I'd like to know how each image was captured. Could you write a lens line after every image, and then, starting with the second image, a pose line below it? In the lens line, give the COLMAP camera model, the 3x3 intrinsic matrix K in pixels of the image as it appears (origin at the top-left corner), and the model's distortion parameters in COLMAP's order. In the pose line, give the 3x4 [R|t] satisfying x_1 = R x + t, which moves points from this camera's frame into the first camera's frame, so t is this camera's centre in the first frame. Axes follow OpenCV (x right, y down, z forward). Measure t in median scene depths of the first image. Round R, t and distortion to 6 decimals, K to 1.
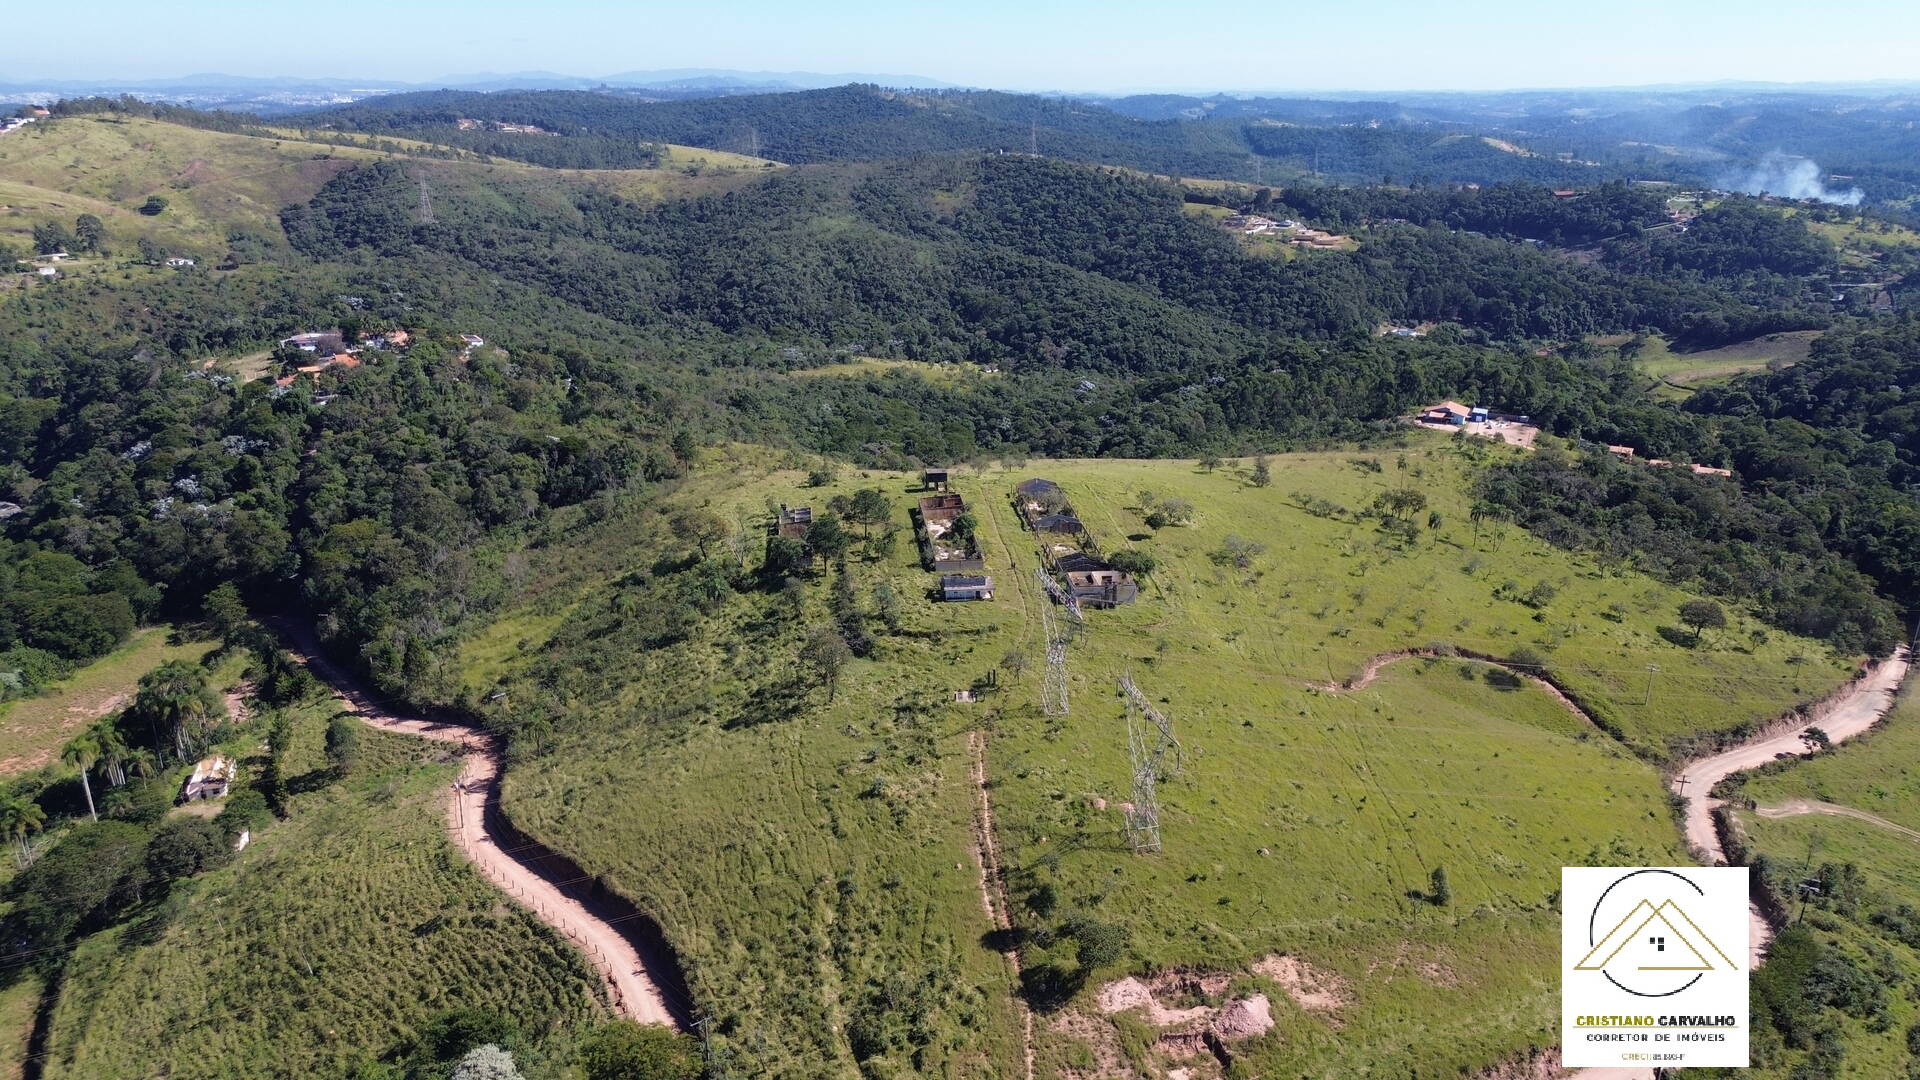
lens RADIAL K [[1351.0, 0, 966.7], [0, 1351.0, 530.4], [0, 0, 1]] dist [0.070105, -0.063028]
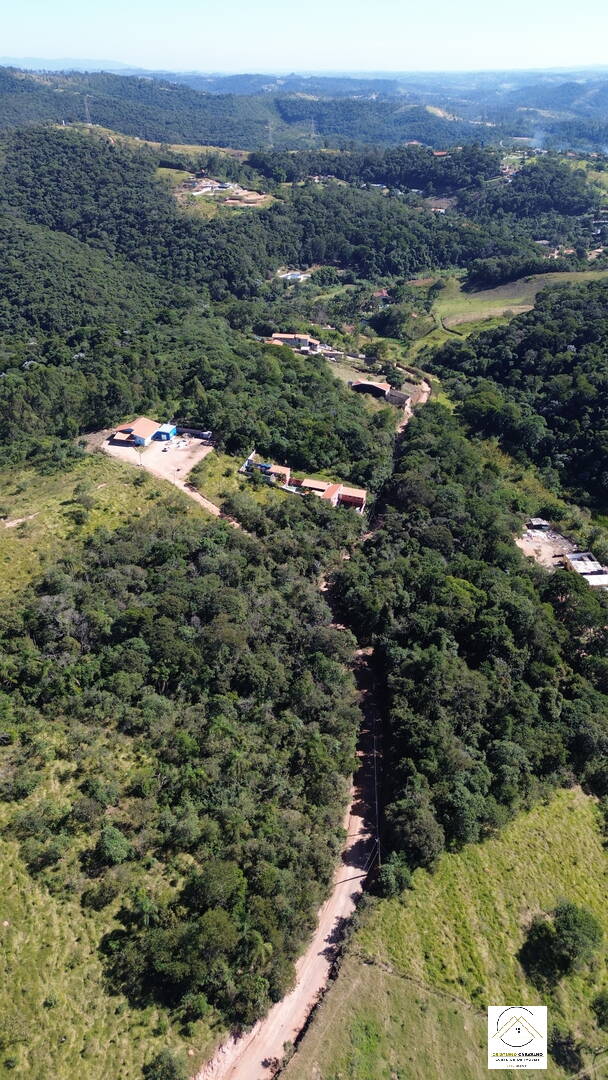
lens RADIAL K [[759.9, 0, 304.8], [0, 759.9, 539.9], [0, 0, 1]] dist [0.070105, -0.063028]
pose [[0.984858, -0.092756, 0.146465, 0.167536], [0.056465, 0.970388, 0.234860, -0.058902], [-0.163912, -0.223033, 0.960931, 0.174122]]
